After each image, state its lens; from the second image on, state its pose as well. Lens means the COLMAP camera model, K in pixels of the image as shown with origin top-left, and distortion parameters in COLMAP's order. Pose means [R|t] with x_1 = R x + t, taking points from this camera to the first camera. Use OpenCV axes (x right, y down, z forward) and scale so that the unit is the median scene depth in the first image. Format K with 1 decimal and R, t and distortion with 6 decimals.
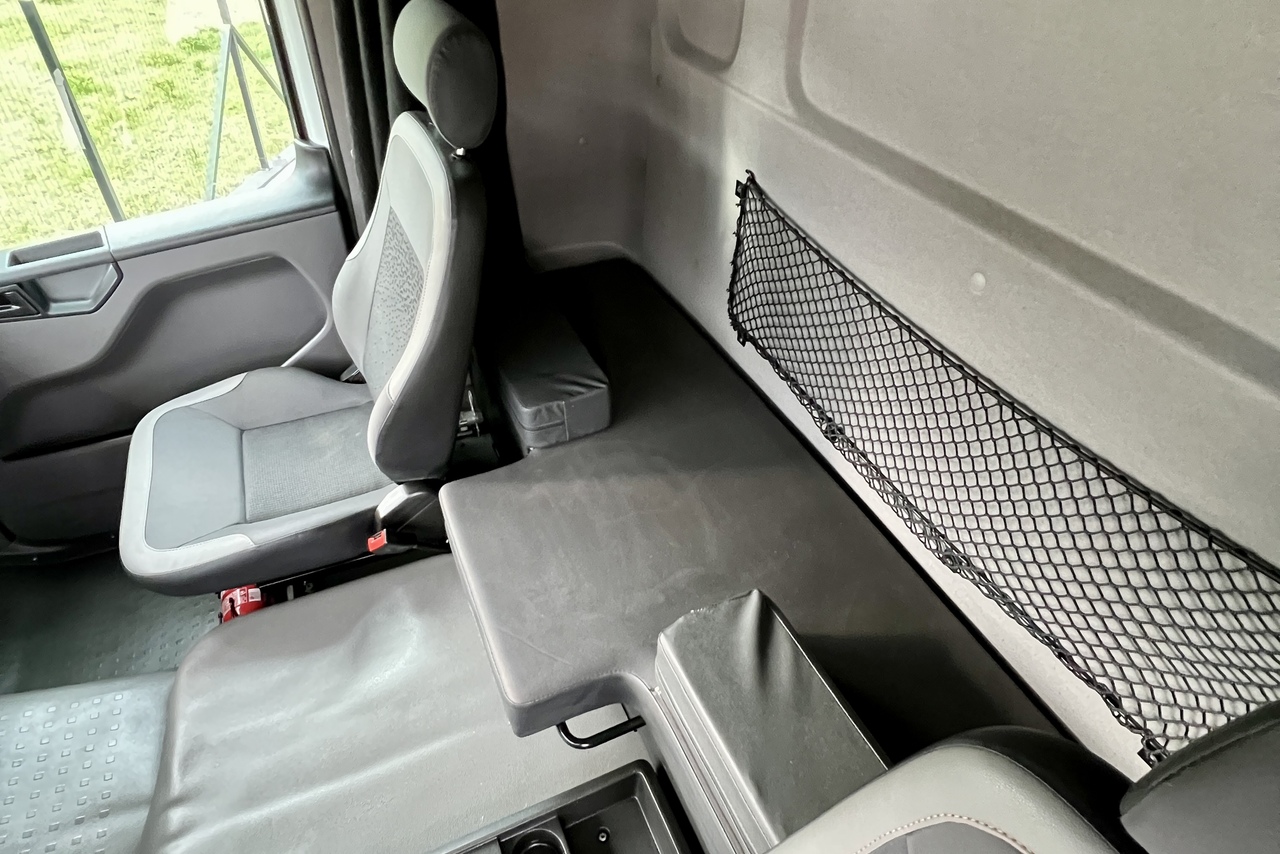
lens RADIAL K [[699.7, 0, 611.4], [0, 699.7, 427.1], [0, 0, 1]] dist [0.001370, 0.000773]
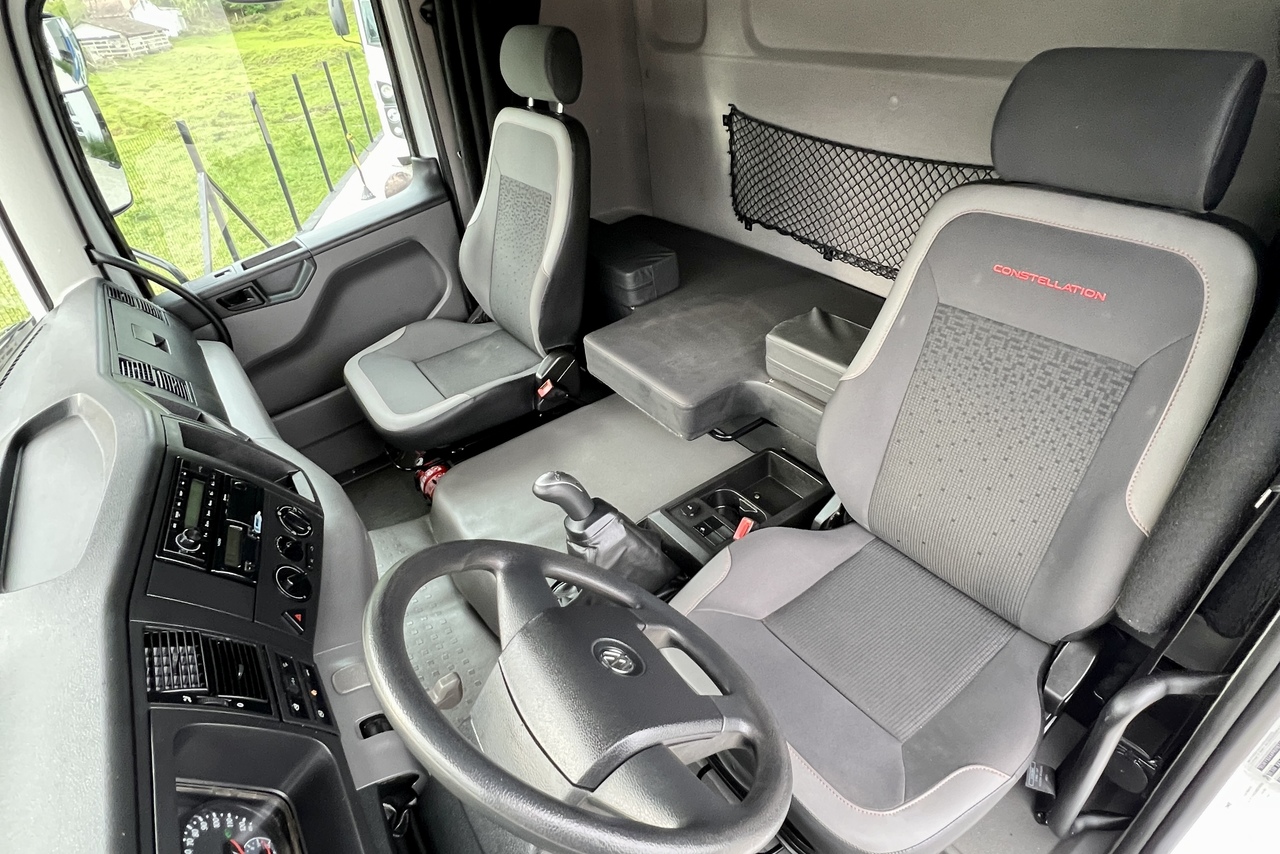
lens RADIAL K [[699.7, 0, 611.4], [0, 699.7, 427.1], [0, 0, 1]] dist [0.001370, 0.000773]
pose [[0.973717, -0.220640, 0.056511, -0.279280], [0.225714, 0.967986, -0.109801, 0.396375], [-0.030475, 0.119670, 0.992346, -0.387027]]
